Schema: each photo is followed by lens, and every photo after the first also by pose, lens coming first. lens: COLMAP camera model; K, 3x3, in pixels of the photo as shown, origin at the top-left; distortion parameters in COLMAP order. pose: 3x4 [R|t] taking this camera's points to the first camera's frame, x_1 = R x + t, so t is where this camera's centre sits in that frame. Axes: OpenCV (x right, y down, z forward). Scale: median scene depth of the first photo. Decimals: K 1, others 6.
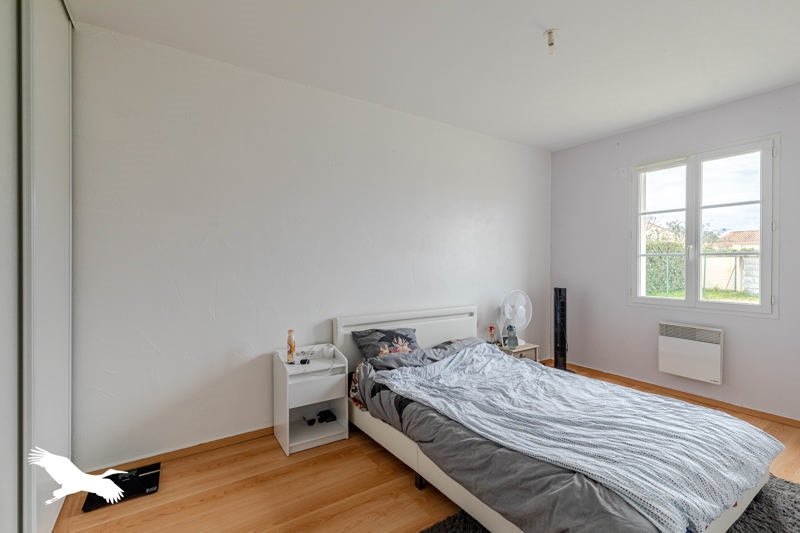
lens RADIAL K [[362.7, 0, 399.5], [0, 362.7, 265.1], [0, 0, 1]] dist [0.001068, 0.000147]
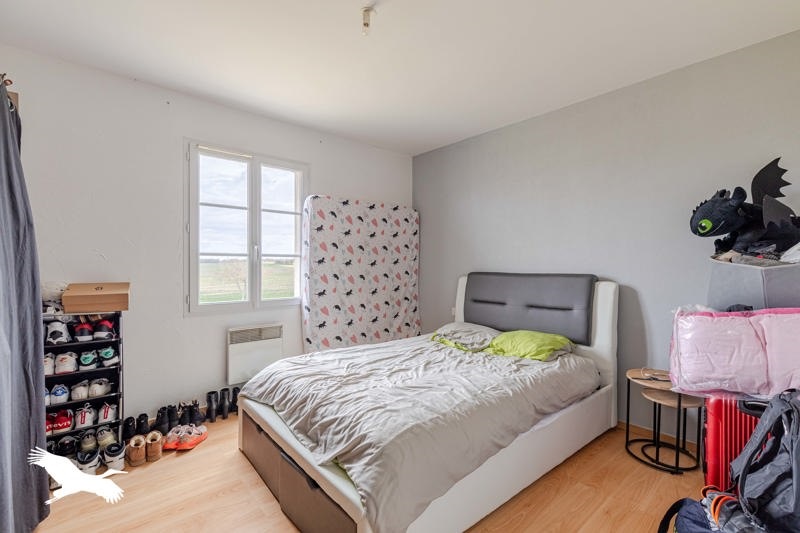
lens RADIAL K [[362.7, 0, 400.4], [0, 362.7, 269.0], [0, 0, 1]] dist [0.001068, 0.000147]
pose [[-0.115852, -0.000991, 0.993266, -0.225229], [0.003017, 0.999995, 0.001350, 0.009067], [-0.993262, 0.003153, -0.115849, 0.699442]]
